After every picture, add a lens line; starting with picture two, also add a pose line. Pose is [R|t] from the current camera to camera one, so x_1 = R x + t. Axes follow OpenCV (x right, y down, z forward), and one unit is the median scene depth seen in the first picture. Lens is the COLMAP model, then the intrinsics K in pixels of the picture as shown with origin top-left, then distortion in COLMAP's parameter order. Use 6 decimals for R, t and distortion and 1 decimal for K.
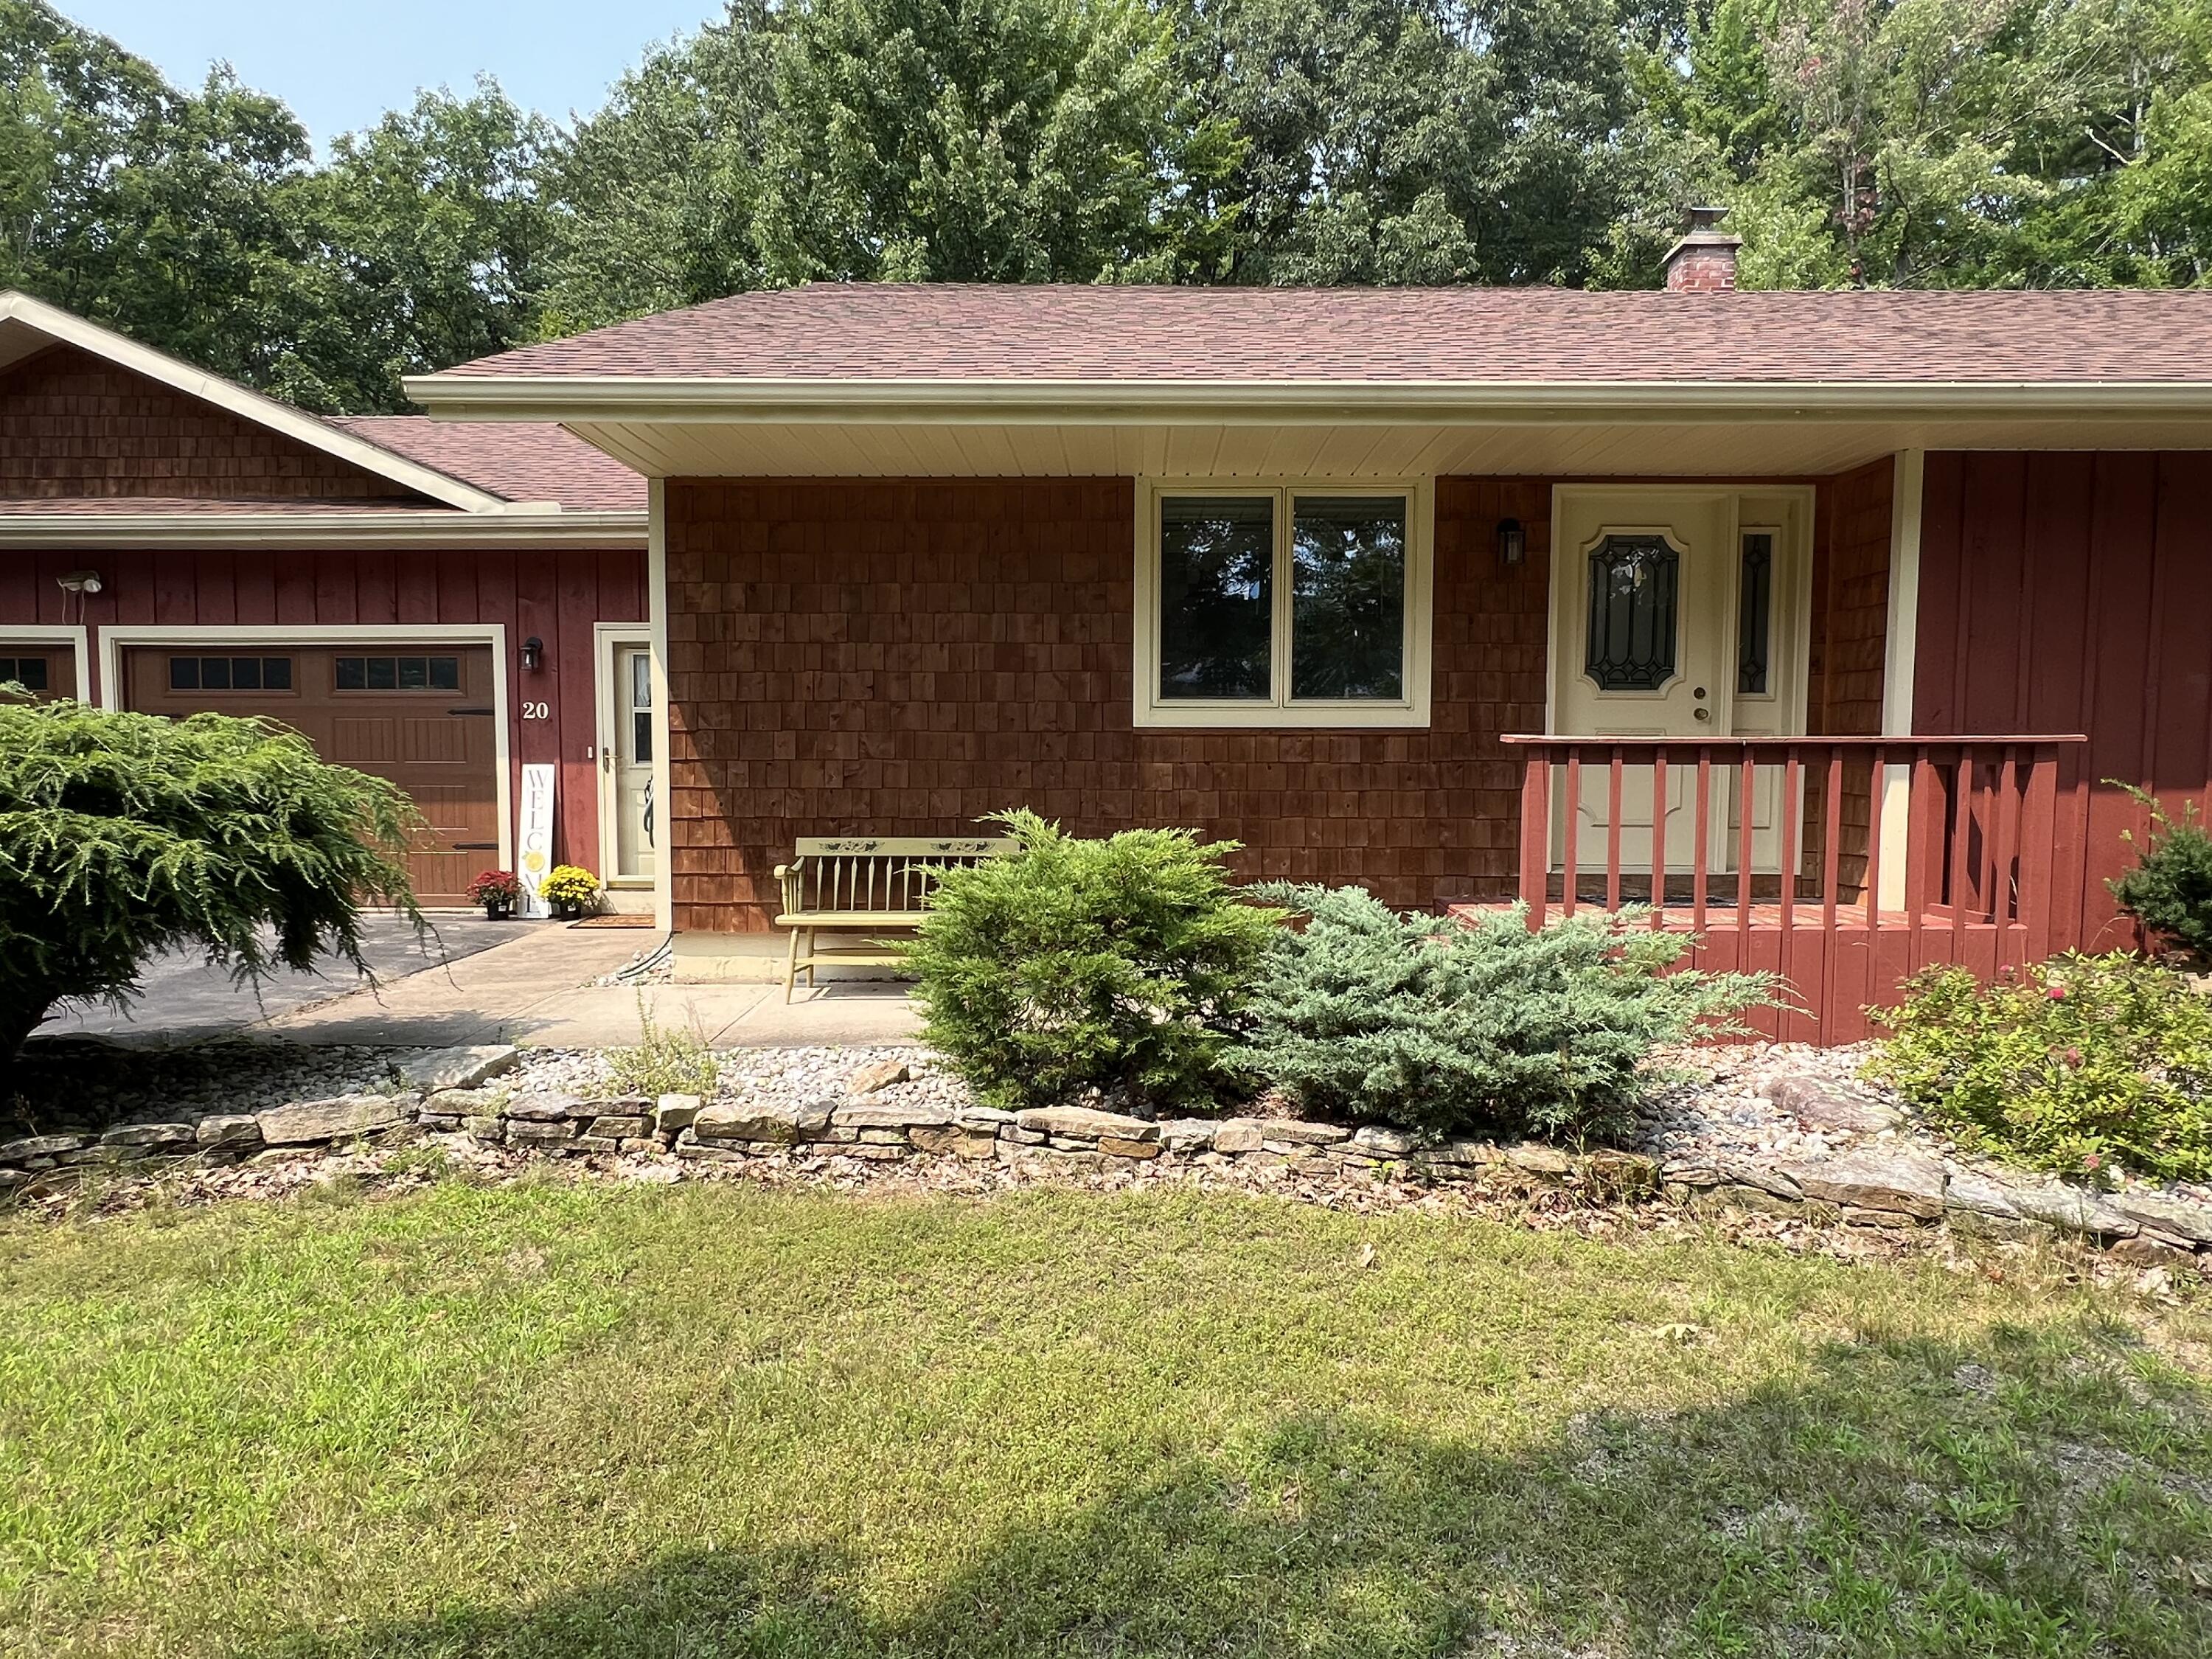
lens RADIAL K [[1318.1, 0, 1097.7], [0, 1318.1, 829.7], [0, 0, 1]] dist [-0.006460, 0.001090]
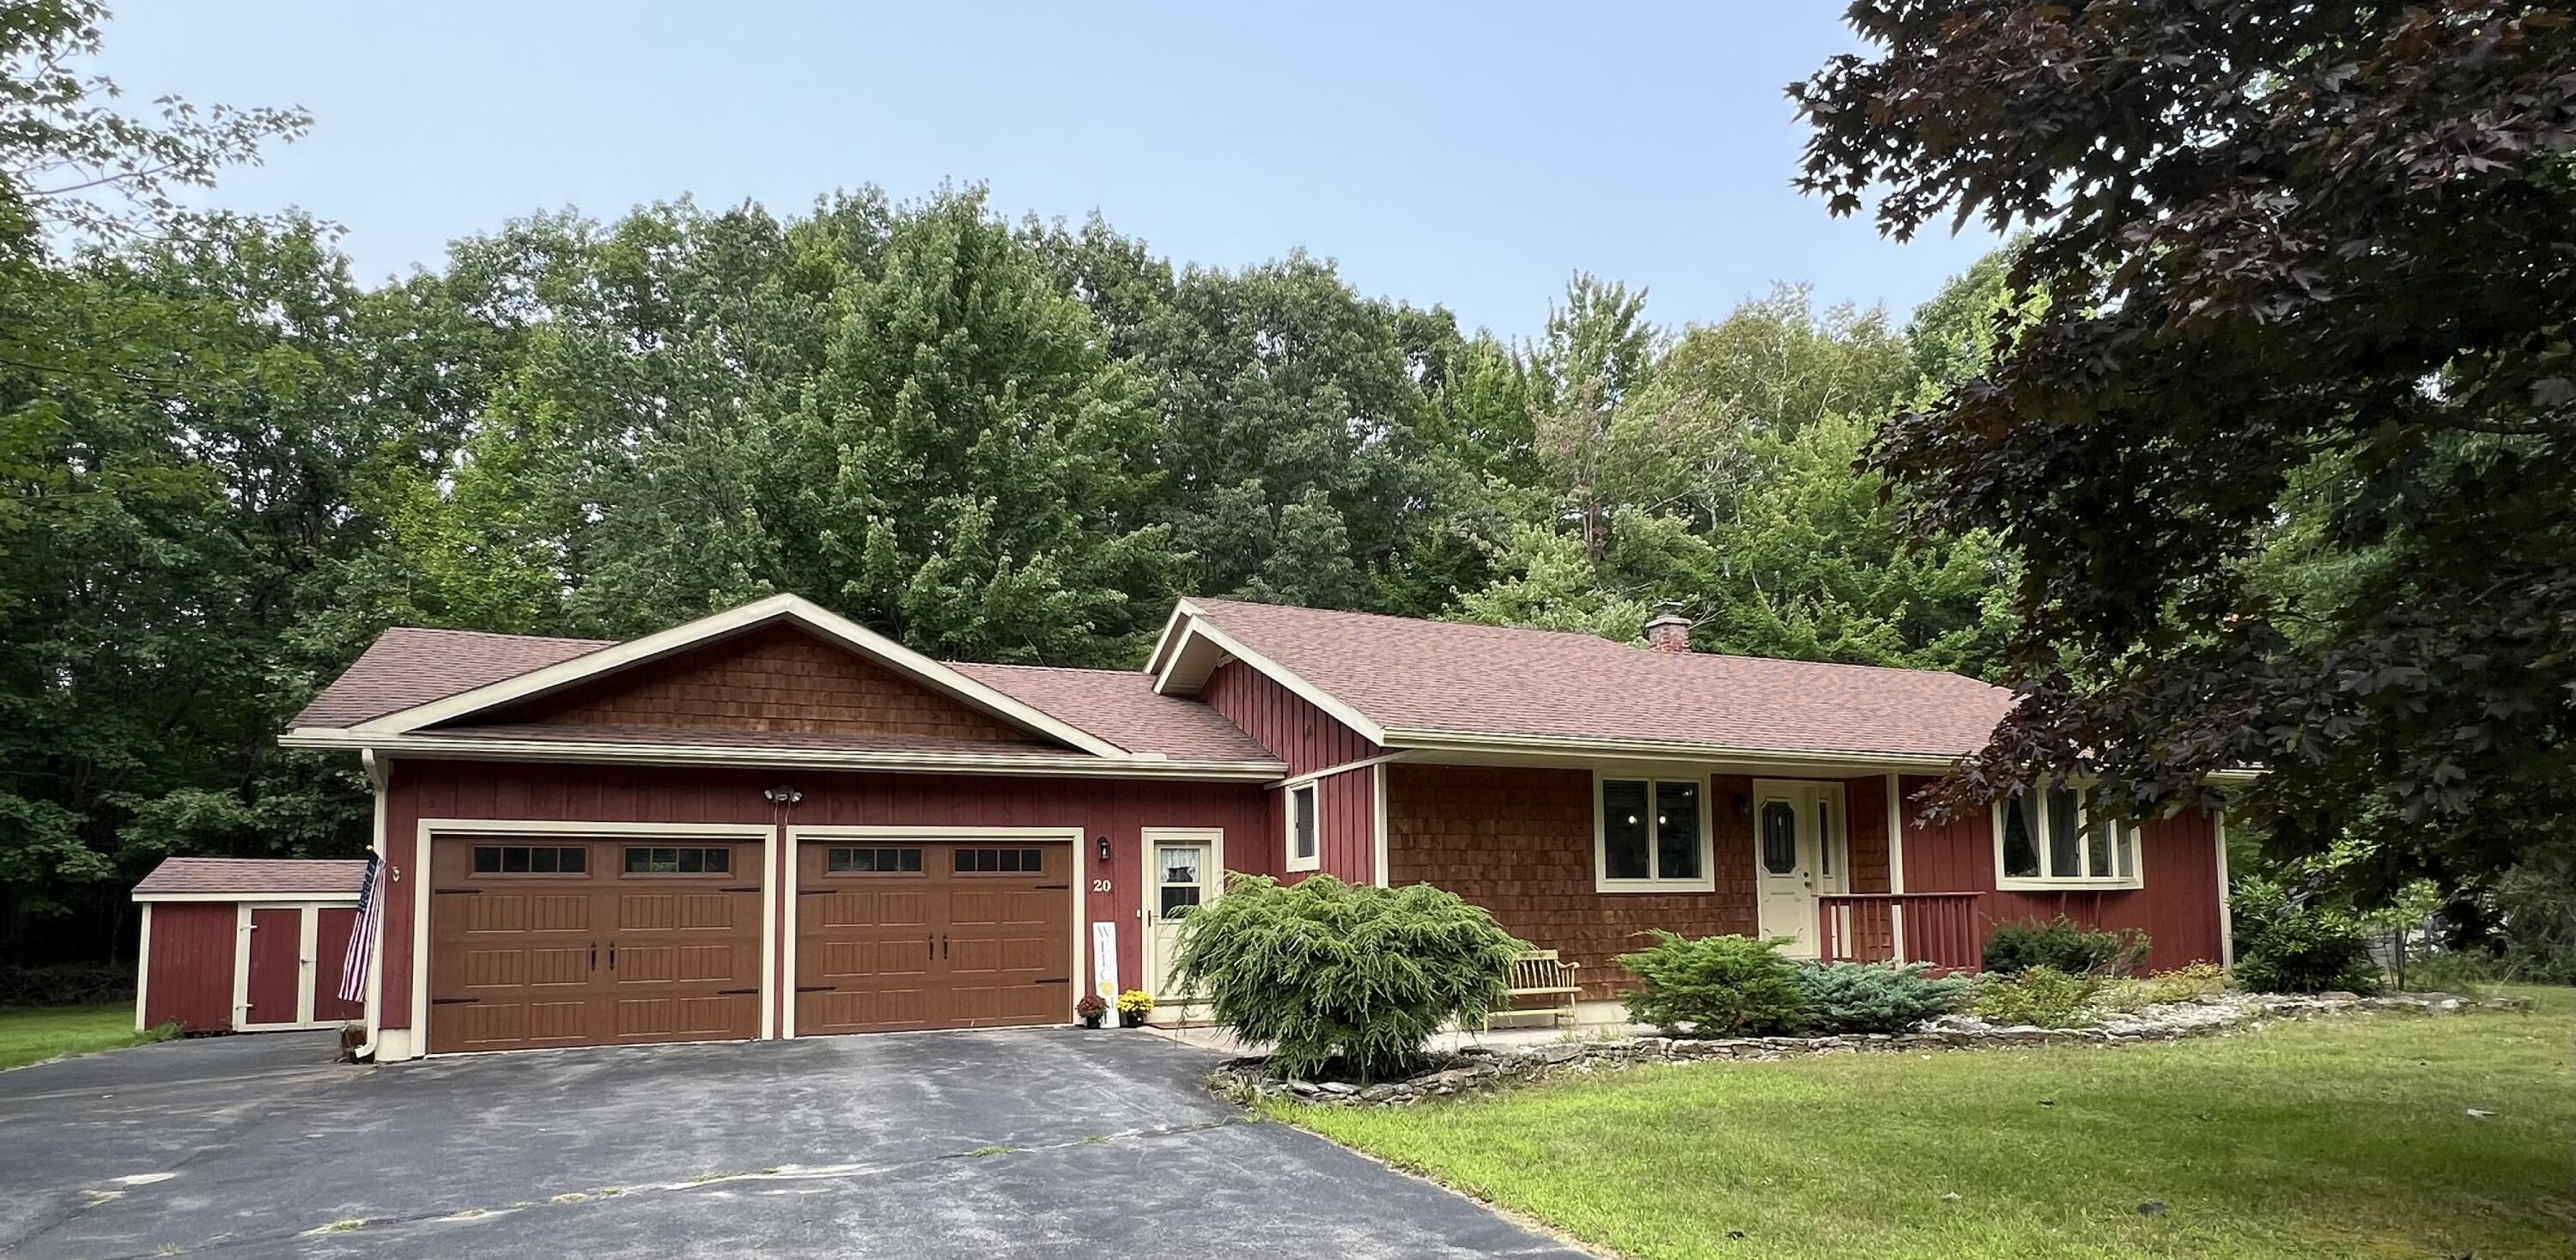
lens RADIAL K [[1371.7, 0, 1292.8], [0, 1371.7, 799.7], [0, 0, 1]] dist [0.005316, 0.000545]
pose [[0.910268, 0.019175, 0.413575, -0.875127], [0.041372, 0.989714, -0.136945, 0.033823], [-0.411947, 0.141767, 0.900112, -0.491099]]
